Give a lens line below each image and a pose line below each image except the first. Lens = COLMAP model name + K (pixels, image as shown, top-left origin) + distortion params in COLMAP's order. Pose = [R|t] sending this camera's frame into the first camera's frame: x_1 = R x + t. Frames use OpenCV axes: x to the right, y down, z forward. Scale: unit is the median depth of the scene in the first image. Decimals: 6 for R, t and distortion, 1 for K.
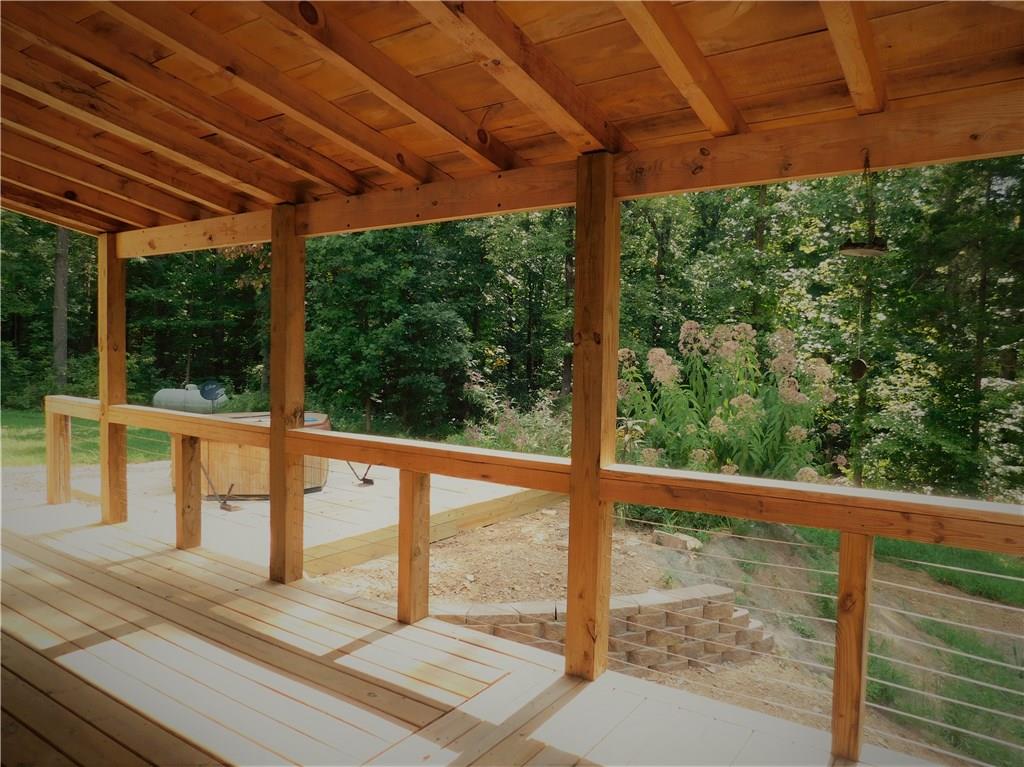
lens RADIAL K [[739.9, 0, 512.0], [0, 739.9, 383.5], [0, 0, 1]] dist [-0.082056, 0.003604]
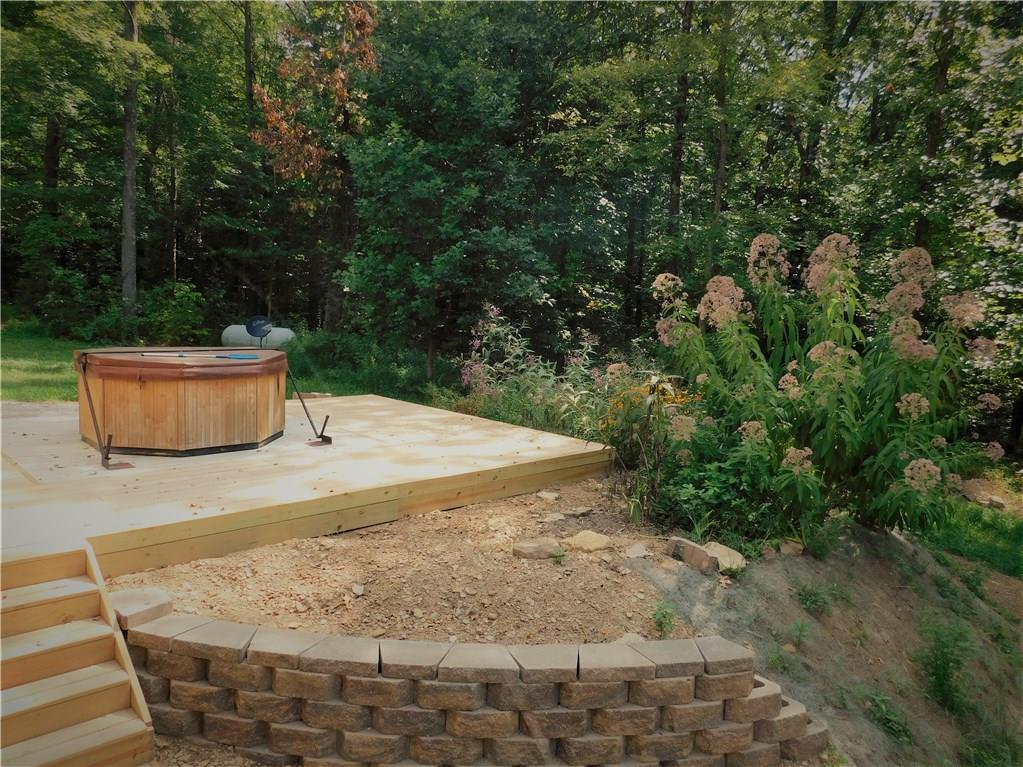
lens RADIAL K [[769.8, 0, 511.5], [0, 769.8, 383.5], [0, 0, 1]] dist [-0.021325, -0.000199]
pose [[0.977639, 0.042672, -0.205917, 0.174779], [-0.029209, 0.997259, 0.067987, 0.012869], [0.208254, -0.060452, 0.976205, 0.260331]]
